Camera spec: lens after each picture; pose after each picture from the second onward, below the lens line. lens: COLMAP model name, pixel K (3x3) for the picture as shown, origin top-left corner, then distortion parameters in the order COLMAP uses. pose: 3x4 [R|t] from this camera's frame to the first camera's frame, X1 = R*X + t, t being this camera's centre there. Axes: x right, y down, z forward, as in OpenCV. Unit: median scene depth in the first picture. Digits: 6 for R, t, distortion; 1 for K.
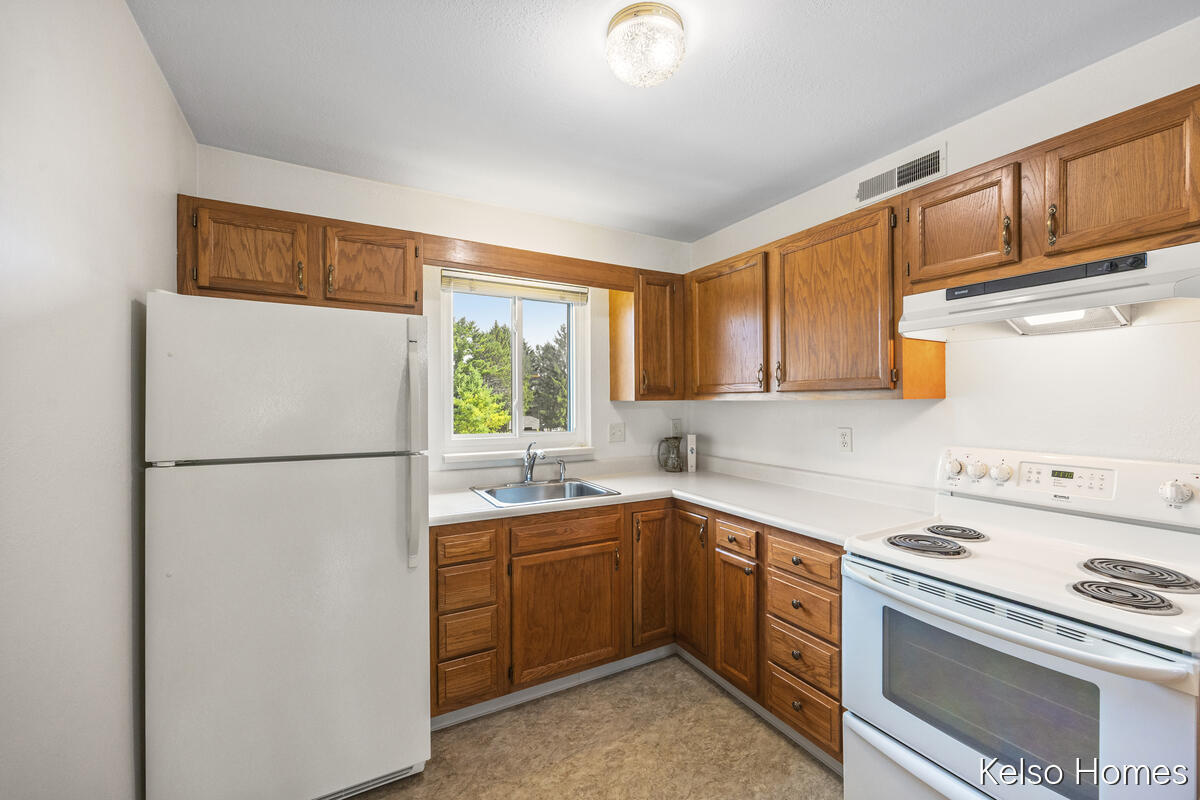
lens RADIAL K [[479.5, 0, 604.6], [0, 479.5, 402.7], [0, 0, 1]] dist [-0.003834, -0.000188]
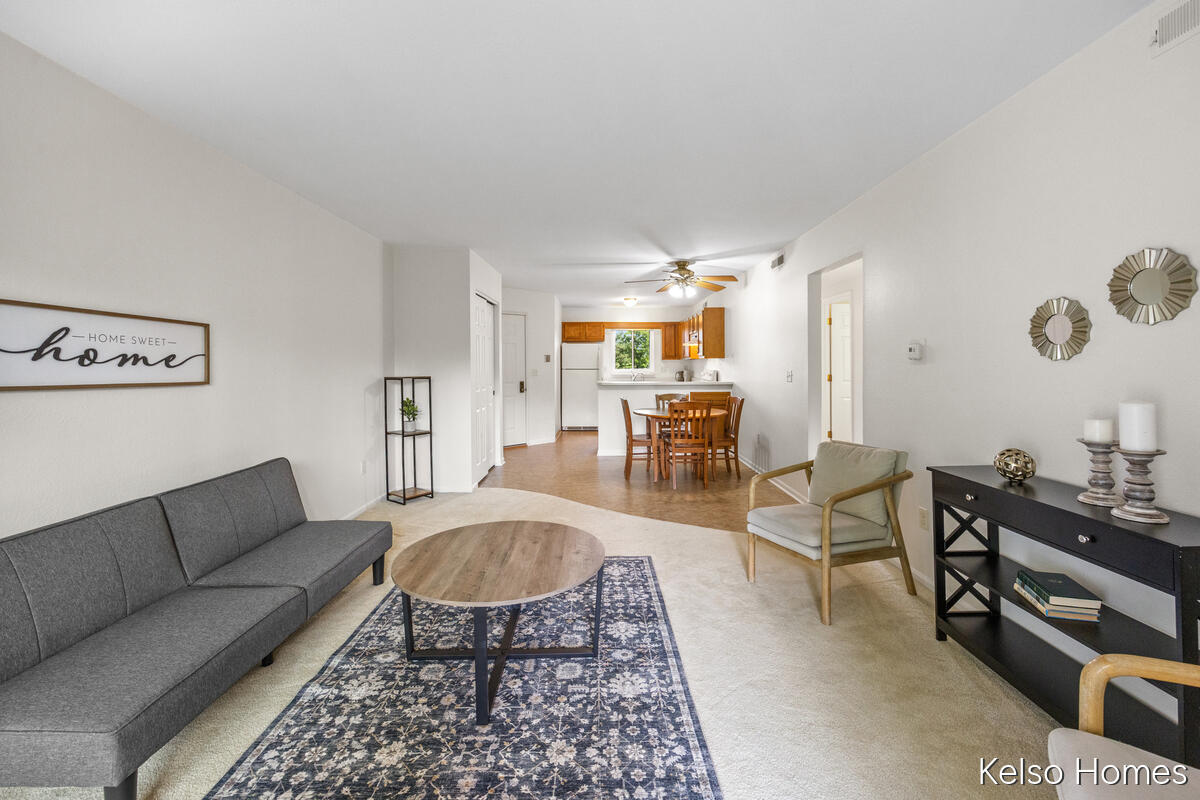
lens RADIAL K [[479.5, 0, 590.6], [0, 479.5, 368.1], [0, 0, 1]] dist [-0.003834, -0.000188]
pose [[0.863744, 0.005060, -0.503905, 1.906200], [-0.001651, 0.999973, 0.007211, 0.045714], [0.503928, -0.005396, 0.863729, -3.163220]]
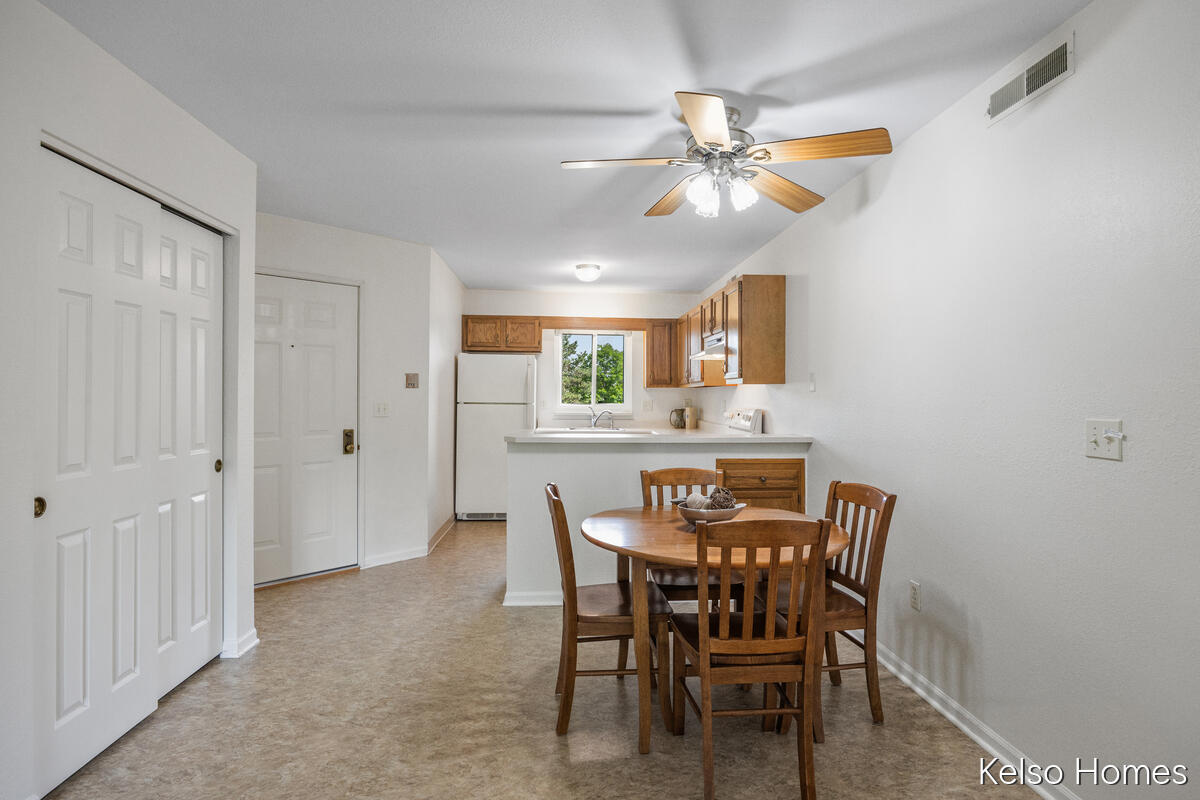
lens RADIAL K [[610.7, 0, 605.8], [0, 610.7, 393.6], [0, 0, 1]] dist [0.003069, 0.000059]
pose [[0.908396, 0.009321, -0.418007, 1.299931], [-0.012667, 0.999906, -0.005233, 0.047693], [0.417919, 0.010048, 0.908429, -1.786705]]
